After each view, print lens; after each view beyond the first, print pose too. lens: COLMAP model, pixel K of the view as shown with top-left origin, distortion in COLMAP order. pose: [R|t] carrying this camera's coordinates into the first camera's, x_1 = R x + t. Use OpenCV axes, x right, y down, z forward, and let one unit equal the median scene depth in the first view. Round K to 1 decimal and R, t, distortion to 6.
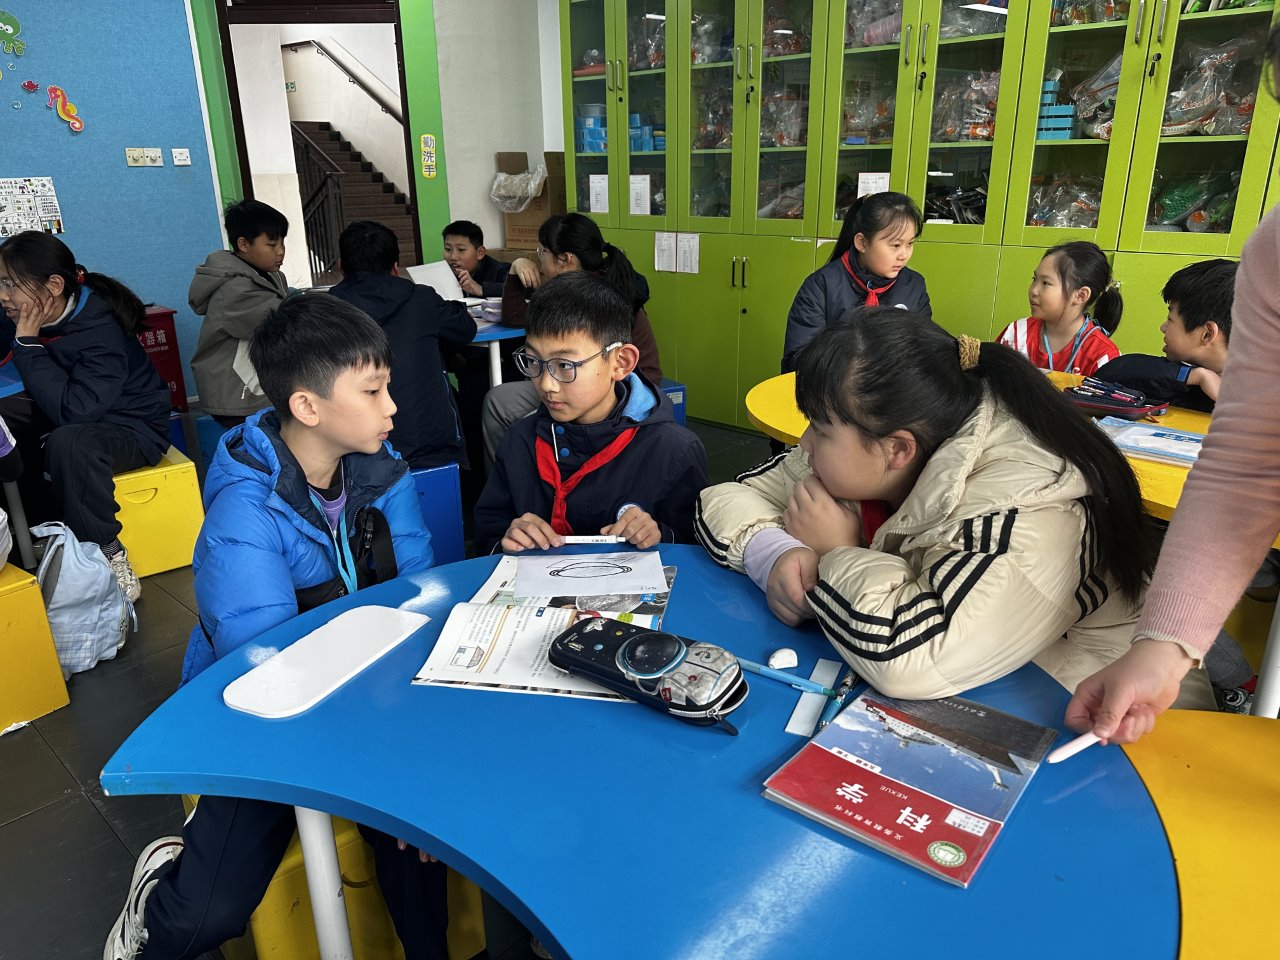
lens RADIAL K [[928.2, 0, 641.4], [0, 928.2, 470.4], [0, 0, 1]] dist [0.032881, -0.032922]
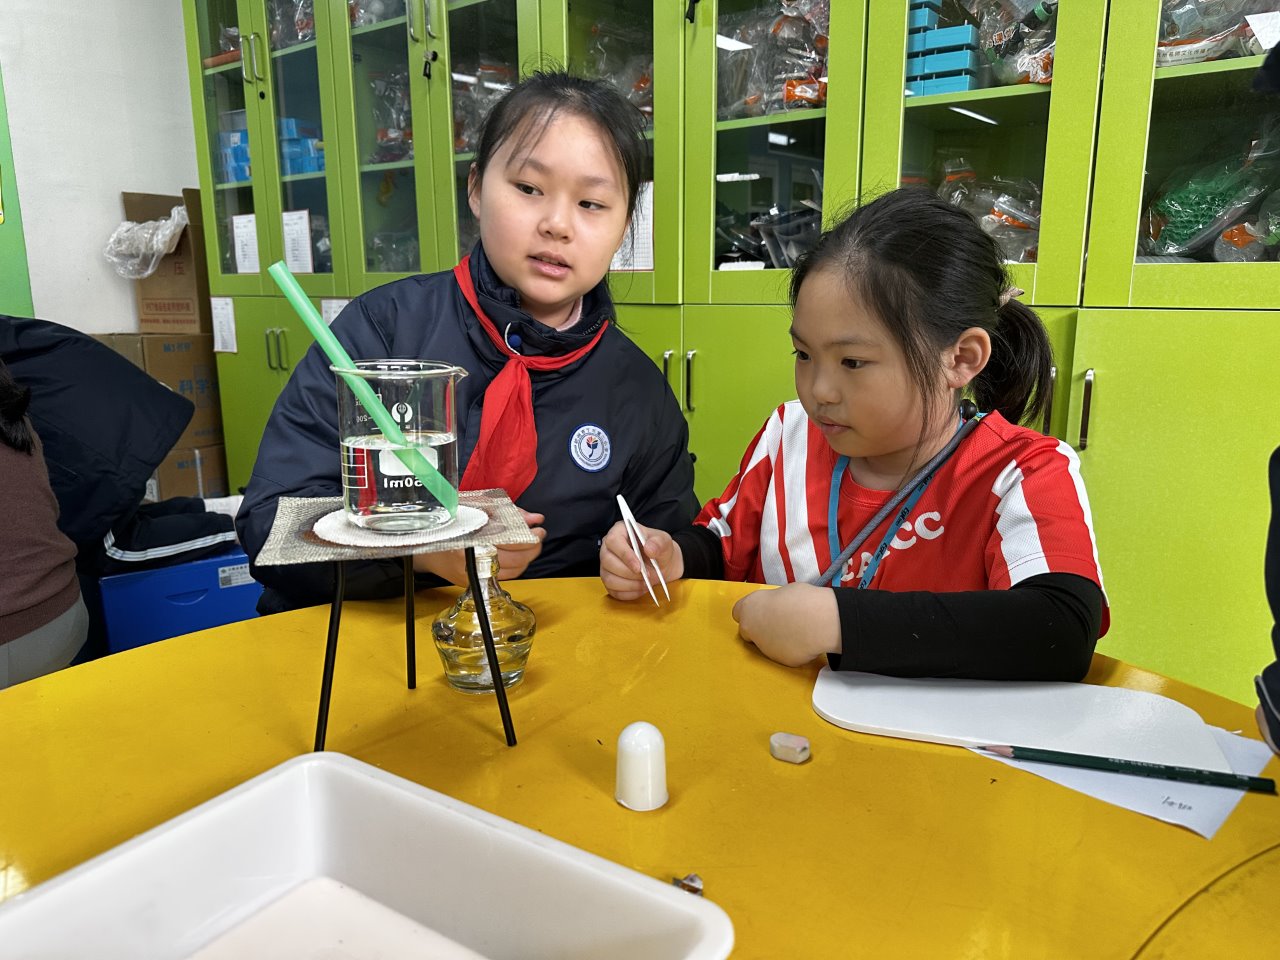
lens RADIAL K [[928.2, 0, 634.6], [0, 928.2, 480.1], [0, 0, 1]] dist [0.032881, -0.032922]
pose [[0.994224, -0.027550, 0.103731, 0.201288], [0.036720, 0.995482, -0.087559, -0.099666], [-0.100851, 0.090863, 0.990744, 0.490718]]
